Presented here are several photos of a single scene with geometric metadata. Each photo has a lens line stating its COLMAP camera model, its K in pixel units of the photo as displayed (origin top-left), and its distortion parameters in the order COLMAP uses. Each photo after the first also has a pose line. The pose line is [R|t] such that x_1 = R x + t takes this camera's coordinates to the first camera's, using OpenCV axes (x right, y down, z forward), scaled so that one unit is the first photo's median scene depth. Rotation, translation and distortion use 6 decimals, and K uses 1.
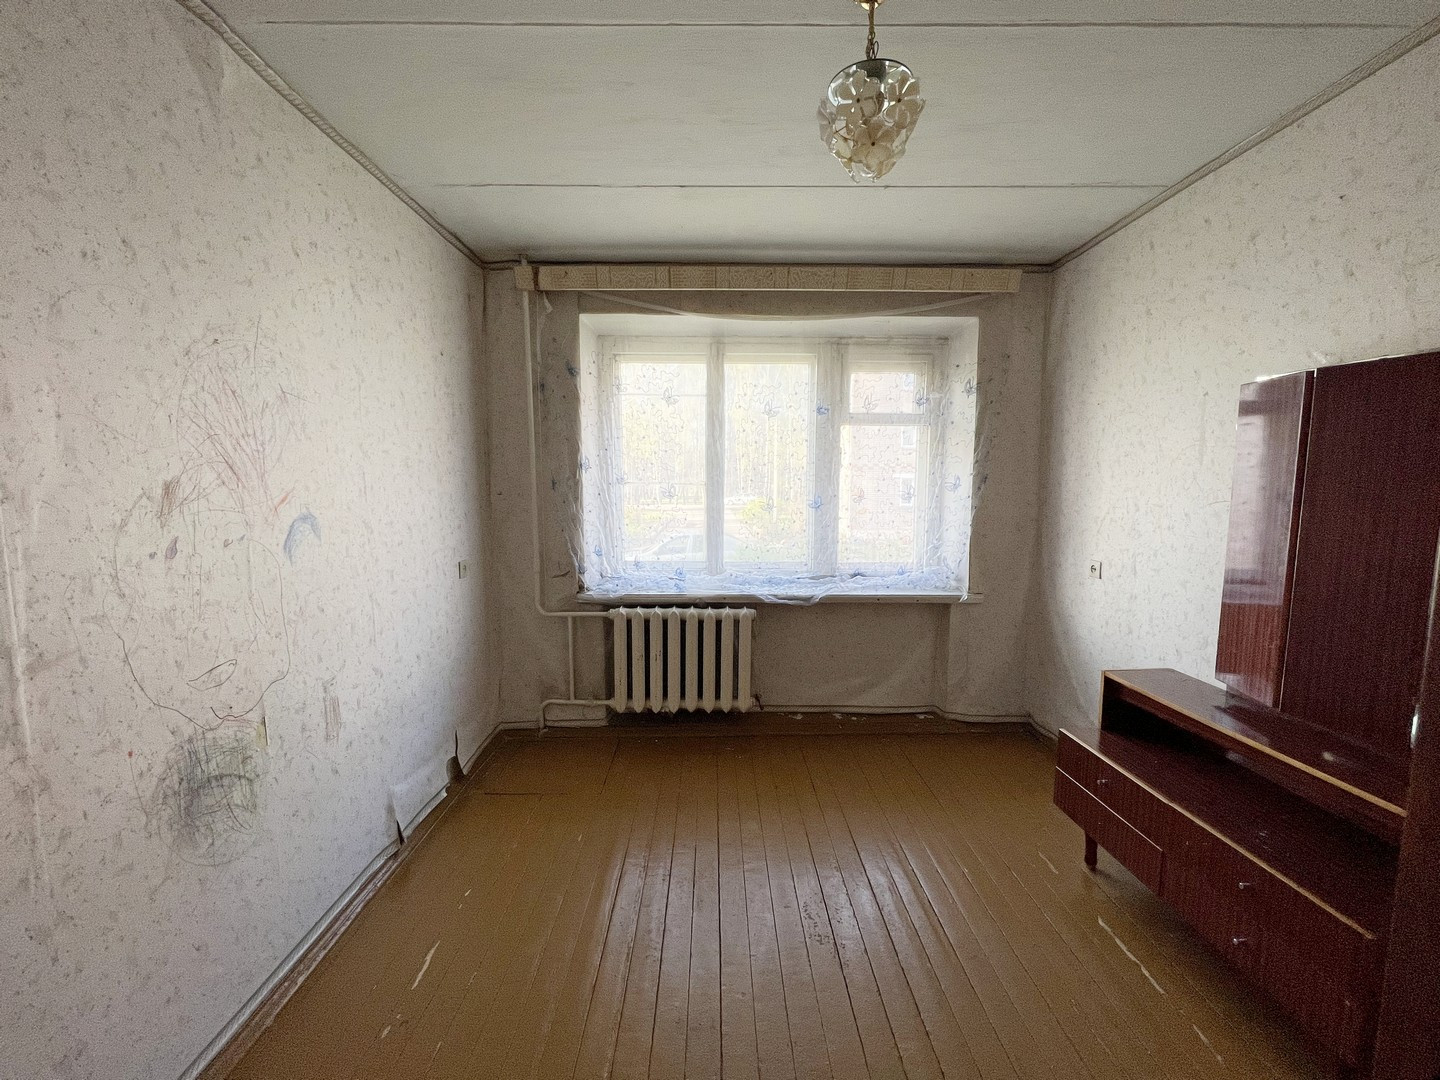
lens RADIAL K [[573.9, 0, 721.2], [0, 573.9, 540.5], [0, 0, 1]] dist [-0.001796, -0.000064]
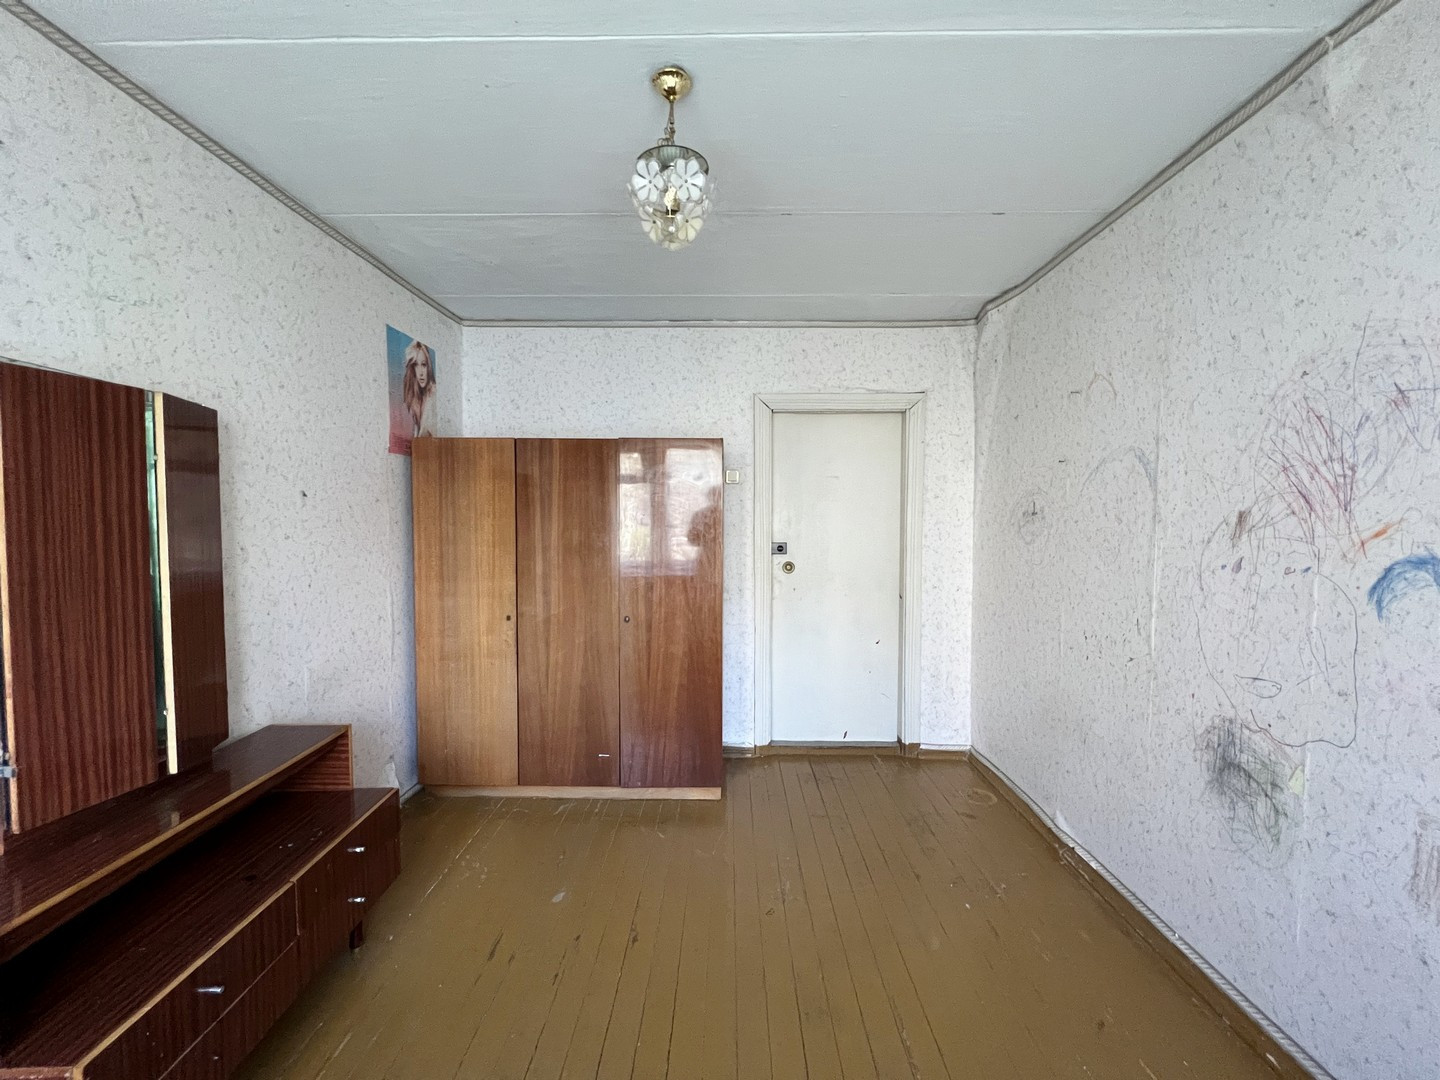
lens RADIAL K [[573.9, 0, 721.3], [0, 573.9, 542.1], [0, 0, 1]] dist [-0.001796, -0.000064]
pose [[-0.999715, 0.002302, 0.023782, 0.125697], [0.005784, 0.989055, 0.147435, -0.204553], [-0.023182, 0.147530, -0.988786, 2.039583]]
